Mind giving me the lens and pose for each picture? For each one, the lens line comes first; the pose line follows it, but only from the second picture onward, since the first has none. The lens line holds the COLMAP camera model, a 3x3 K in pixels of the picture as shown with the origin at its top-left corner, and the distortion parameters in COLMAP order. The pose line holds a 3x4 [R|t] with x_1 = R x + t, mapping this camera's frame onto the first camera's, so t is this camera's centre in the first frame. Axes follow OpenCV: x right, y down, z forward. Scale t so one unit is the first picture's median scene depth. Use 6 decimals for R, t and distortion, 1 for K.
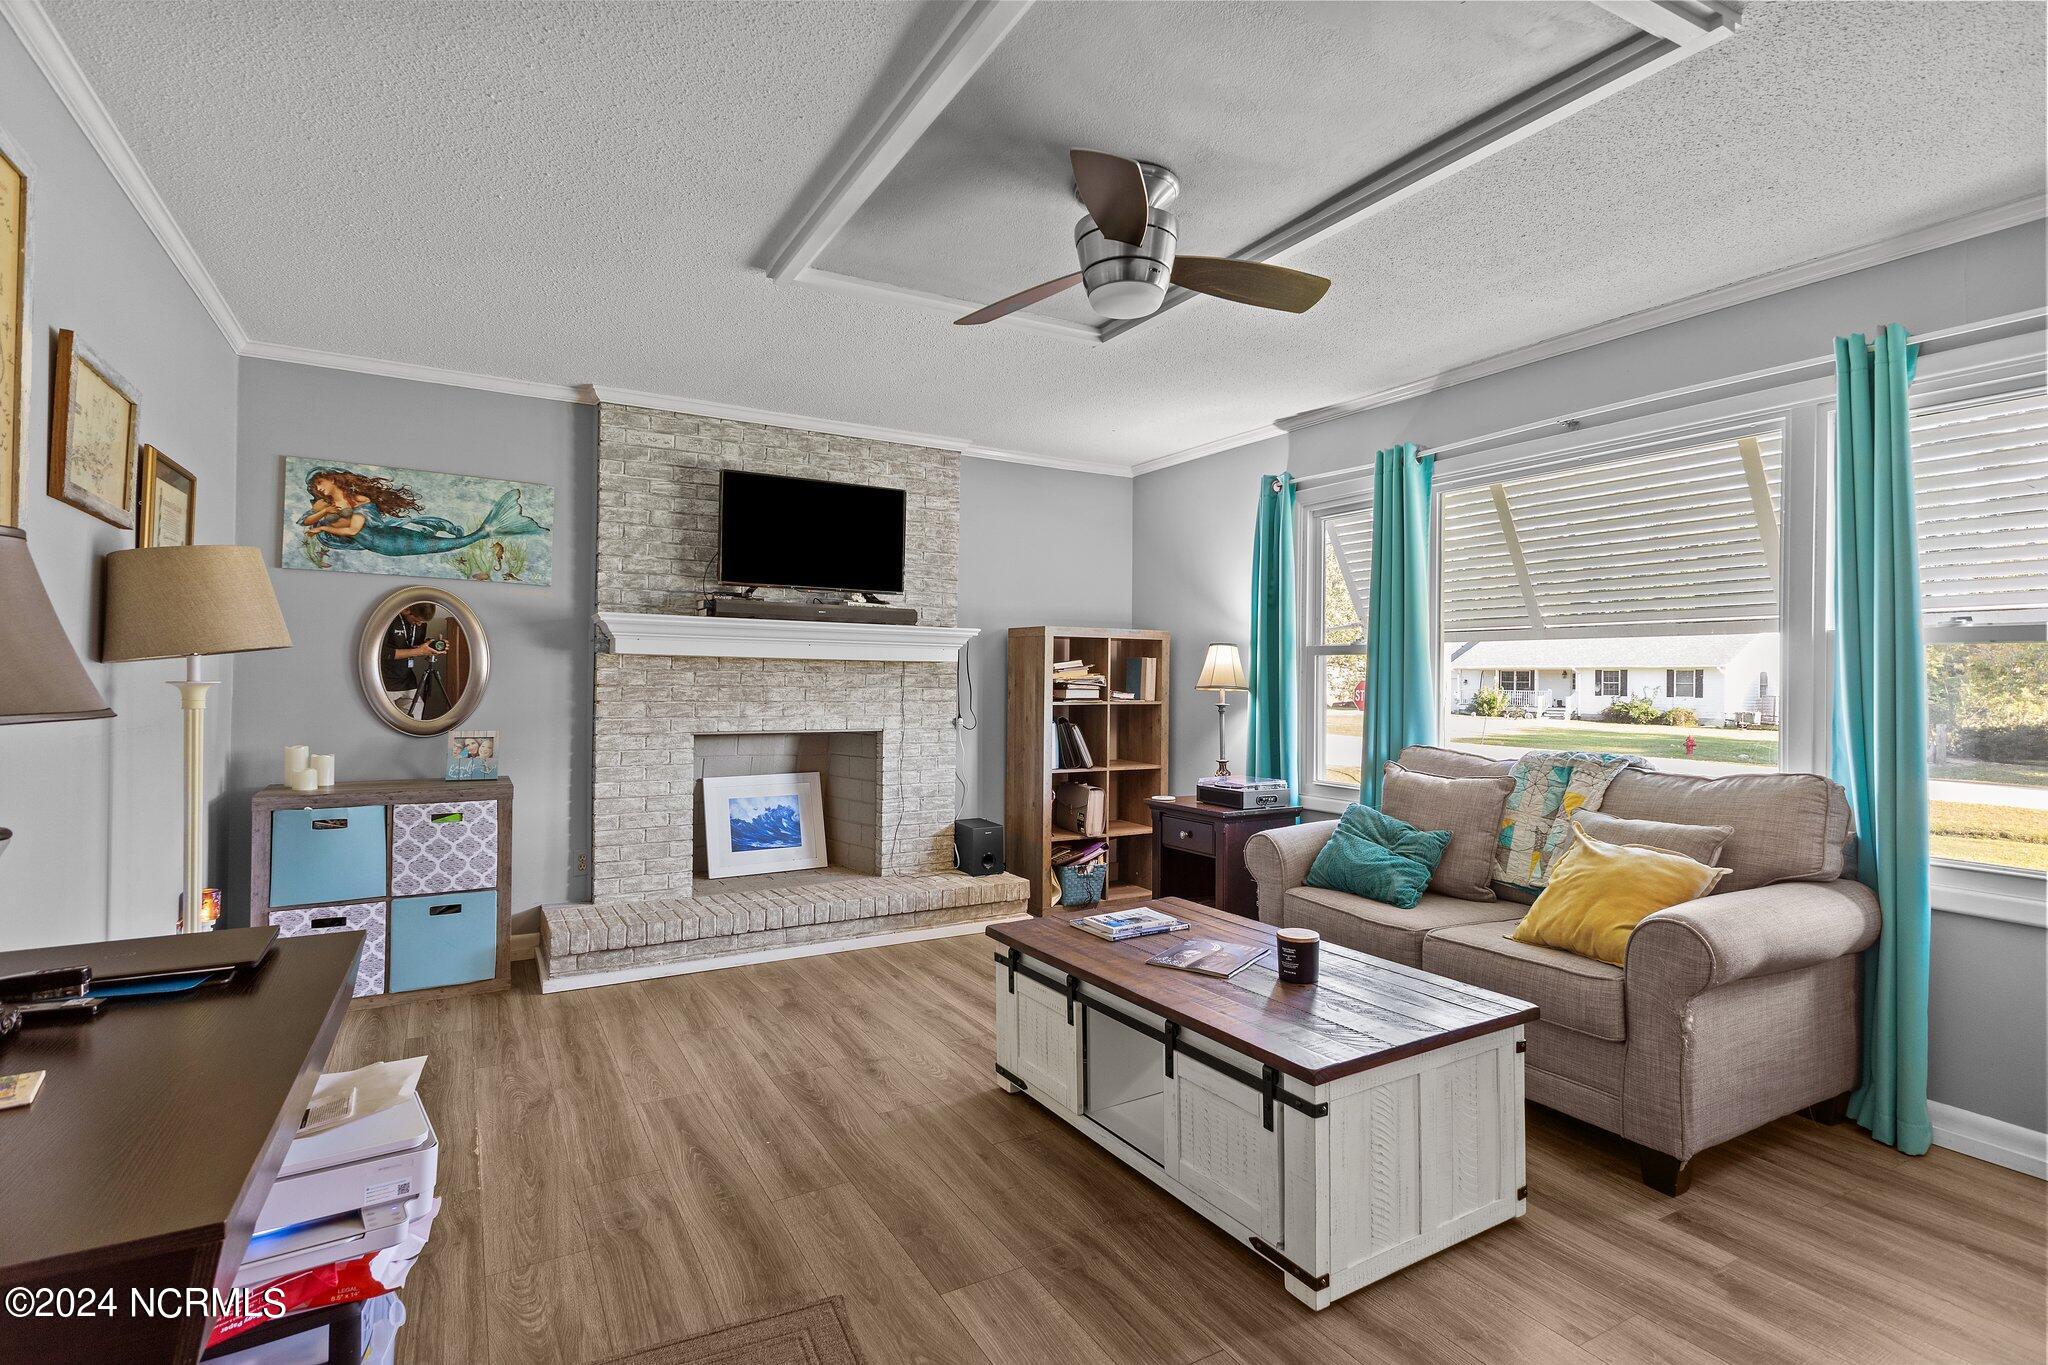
lens RADIAL K [[982.6, 0, 1024.0], [0, 982.6, 682.5], [0, 0, 1]] dist [0.008380, 0.000013]
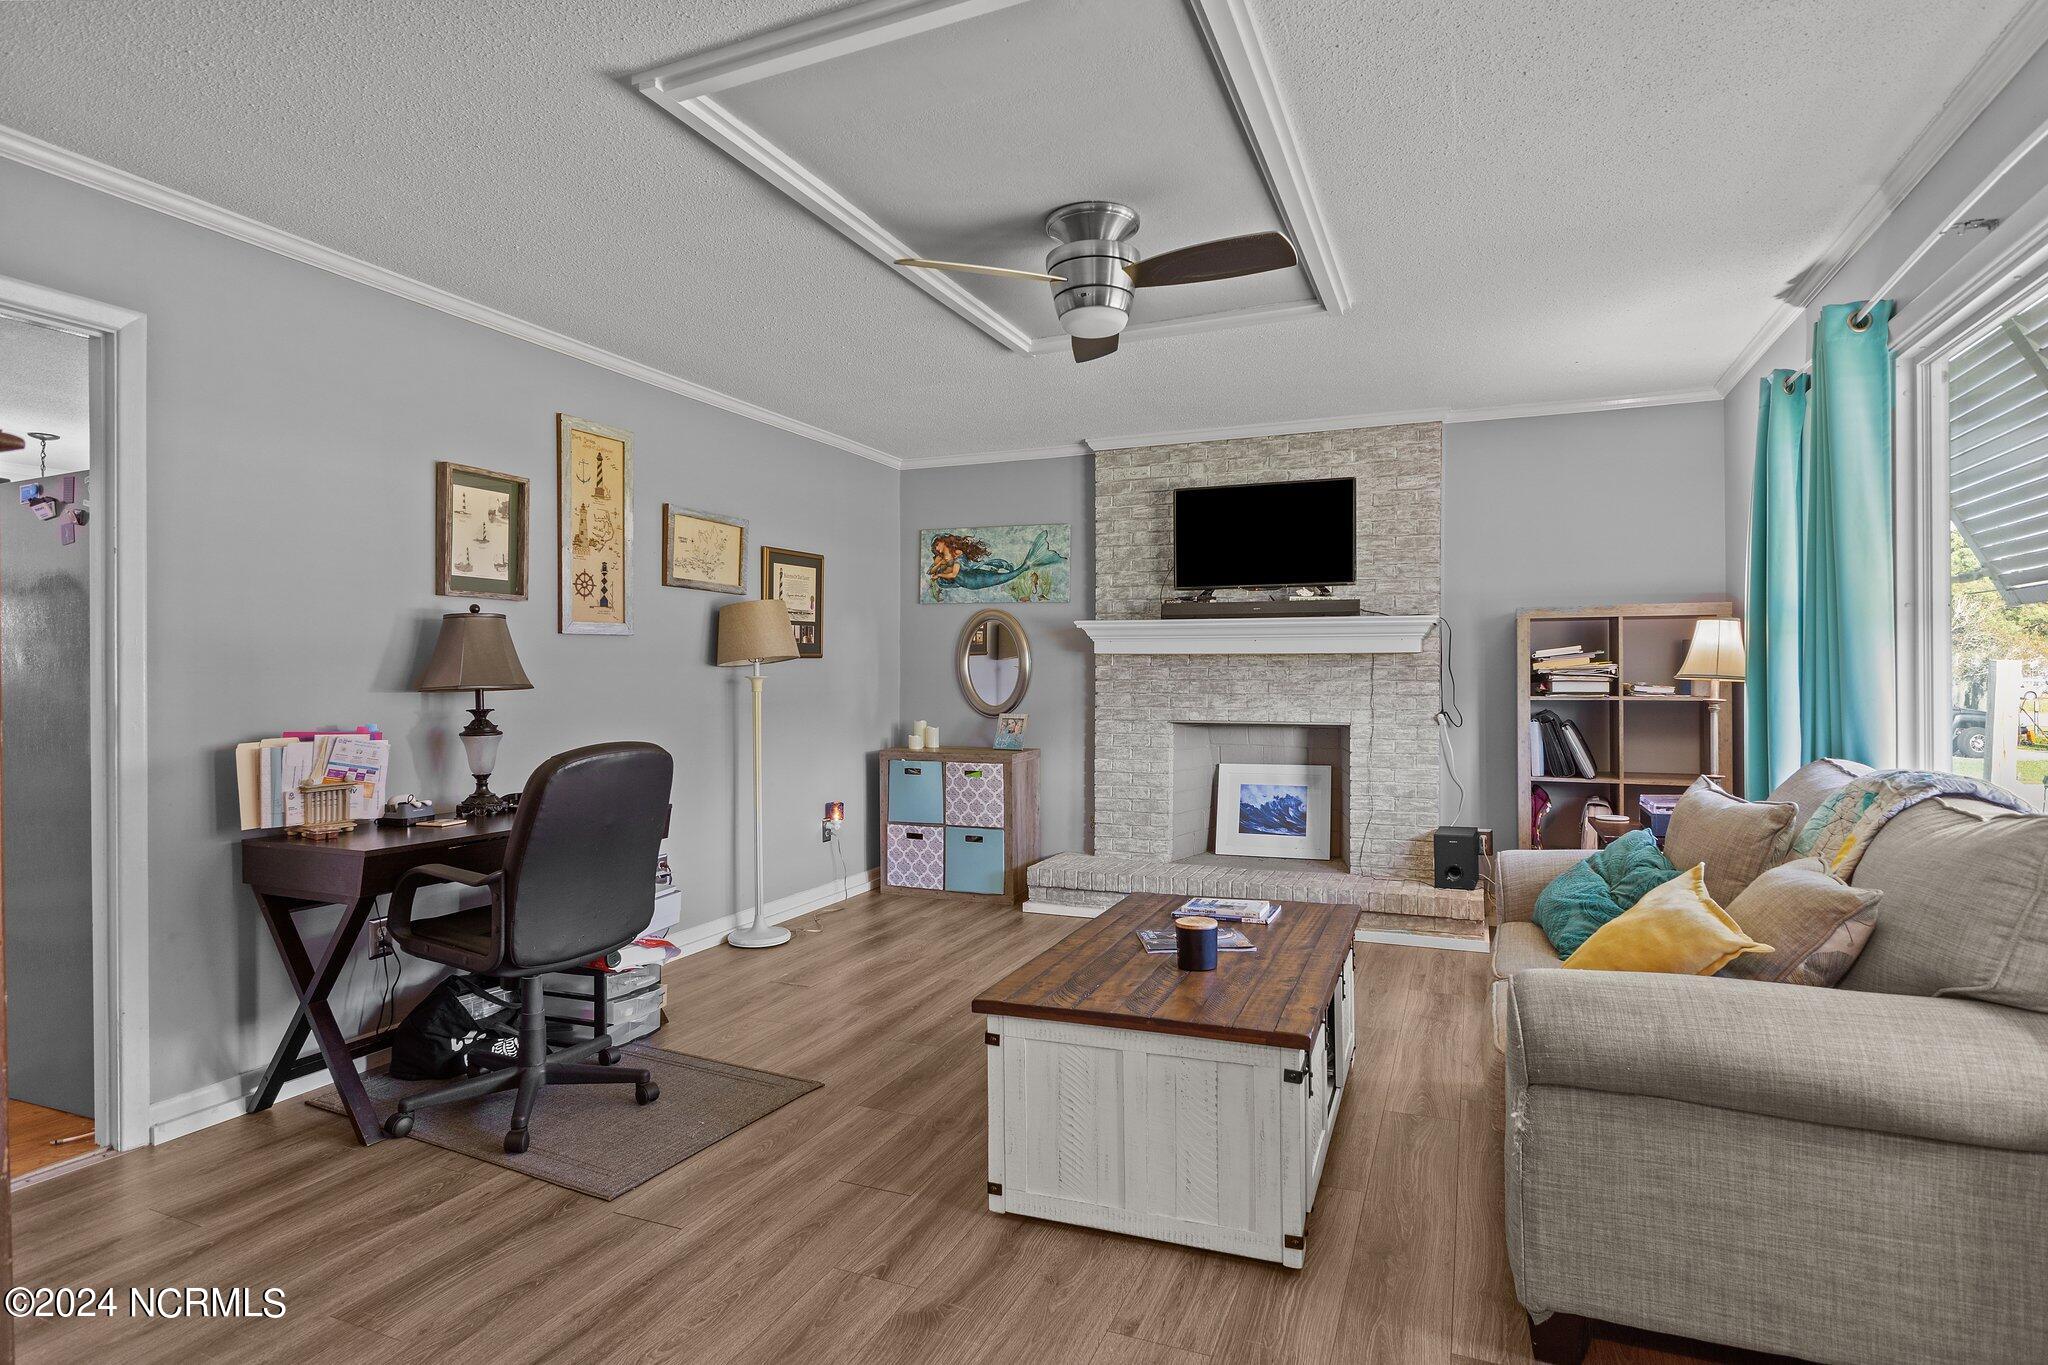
lens RADIAL K [[1057.3, 0, 1044.3], [0, 1057.3, 687.5], [0, 0, 1]] dist [-0.004004, -0.000534]
pose [[0.613107, -0.002681, -0.789996, 0.566102], [0.003765, 0.999993, -0.000471, 0.012720], [0.789991, -0.002685, 0.613112, 0.129802]]
